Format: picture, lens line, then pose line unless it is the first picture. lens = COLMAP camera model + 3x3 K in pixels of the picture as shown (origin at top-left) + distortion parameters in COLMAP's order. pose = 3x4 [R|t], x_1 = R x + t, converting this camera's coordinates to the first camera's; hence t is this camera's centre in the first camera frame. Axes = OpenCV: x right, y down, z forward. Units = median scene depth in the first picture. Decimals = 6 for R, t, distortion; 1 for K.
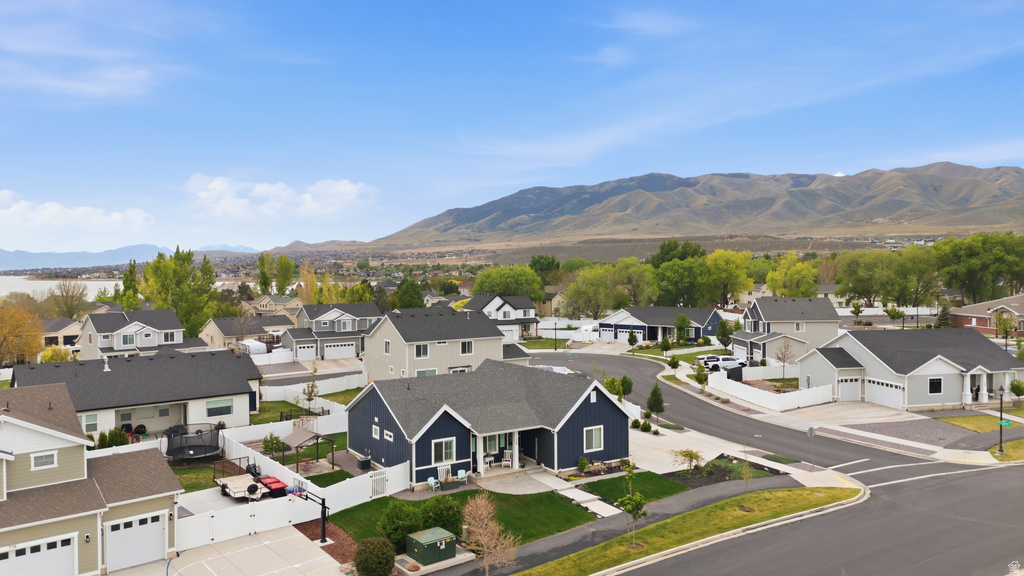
lens RADIAL K [[748.1, 0, 512.0], [0, 748.1, 288.0], [0, 0, 1]] dist [0.105559, -0.115704]
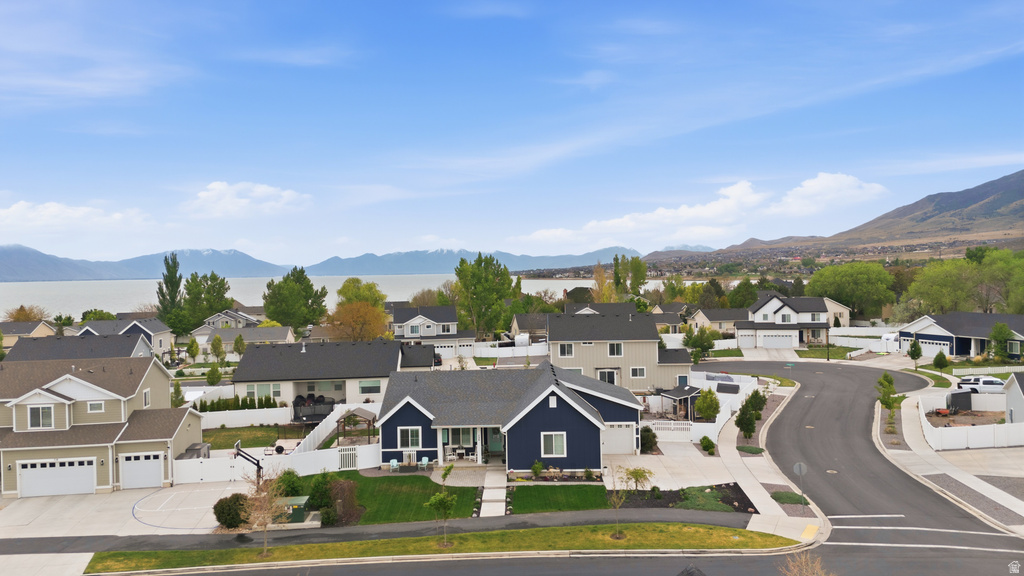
lens RADIAL K [[748.1, 0, 512.0], [0, 748.1, 288.0], [0, 0, 1]] dist [0.105559, -0.115704]
pose [[0.831670, 0.003508, -0.555259, 0.626888], [-0.002007, 0.999993, 0.003312, -0.008914], [0.555266, -0.001640, 0.831671, 0.151068]]
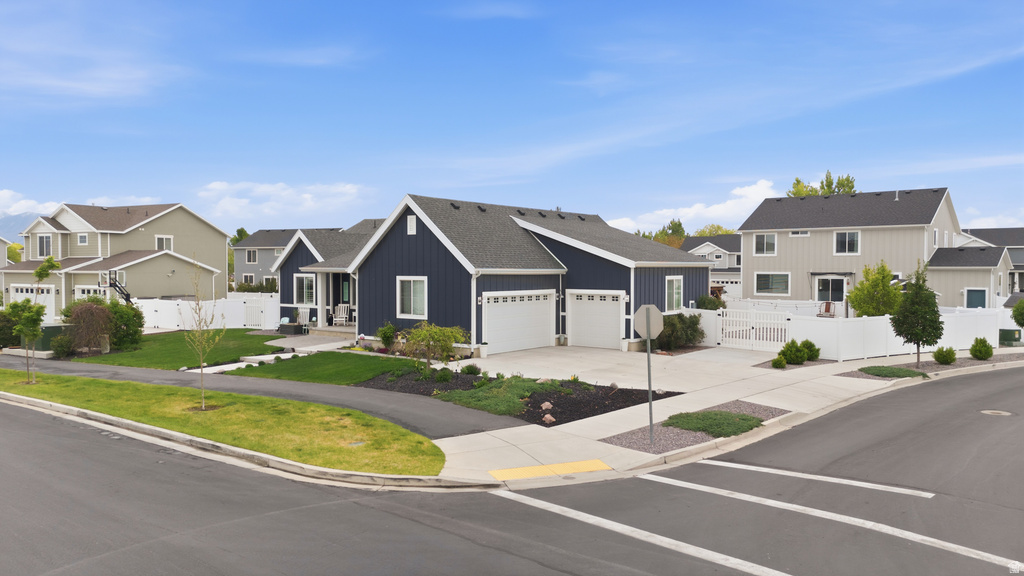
lens RADIAL K [[748.1, 0, 512.0], [0, 748.1, 288.0], [0, 0, 1]] dist [0.105559, -0.115704]
pose [[0.335445, 0.032616, -0.941495, 0.695646], [-0.031635, 0.999227, 0.023345, 0.181604], [0.941528, 0.021953, 0.336218, 0.900434]]
